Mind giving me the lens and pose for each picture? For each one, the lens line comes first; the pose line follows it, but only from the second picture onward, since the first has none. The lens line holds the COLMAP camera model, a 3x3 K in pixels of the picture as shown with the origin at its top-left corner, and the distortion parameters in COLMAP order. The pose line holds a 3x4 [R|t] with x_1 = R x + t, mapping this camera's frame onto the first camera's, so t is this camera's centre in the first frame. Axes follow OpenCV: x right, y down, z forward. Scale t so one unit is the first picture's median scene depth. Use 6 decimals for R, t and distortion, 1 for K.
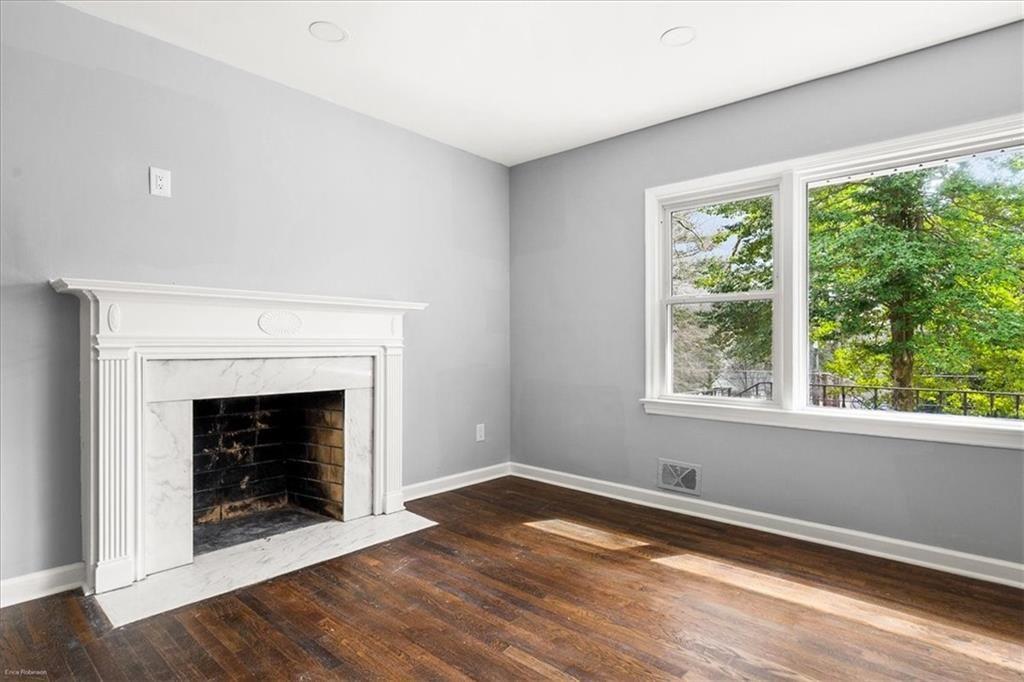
lens RADIAL K [[538.9, 0, 514.6], [0, 538.9, 349.4], [0, 0, 1]] dist [0.002479, 0.000863]
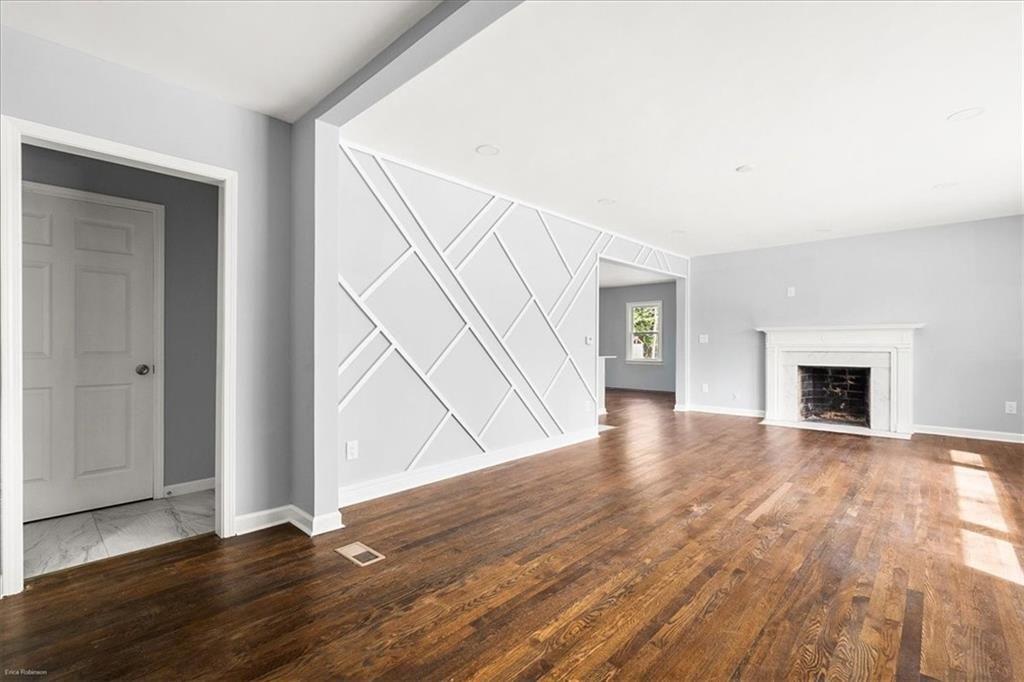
lens RADIAL K [[454.2, 0, 513.3], [0, 454.2, 338.6], [0, 0, 1]] dist [0.001096, -0.000018]
pose [[-0.029357, -0.016931, -0.999426, 1.512394], [-0.010191, 0.999810, -0.016638, 0.004889], [0.999517, 0.009697, -0.029524, -0.363248]]
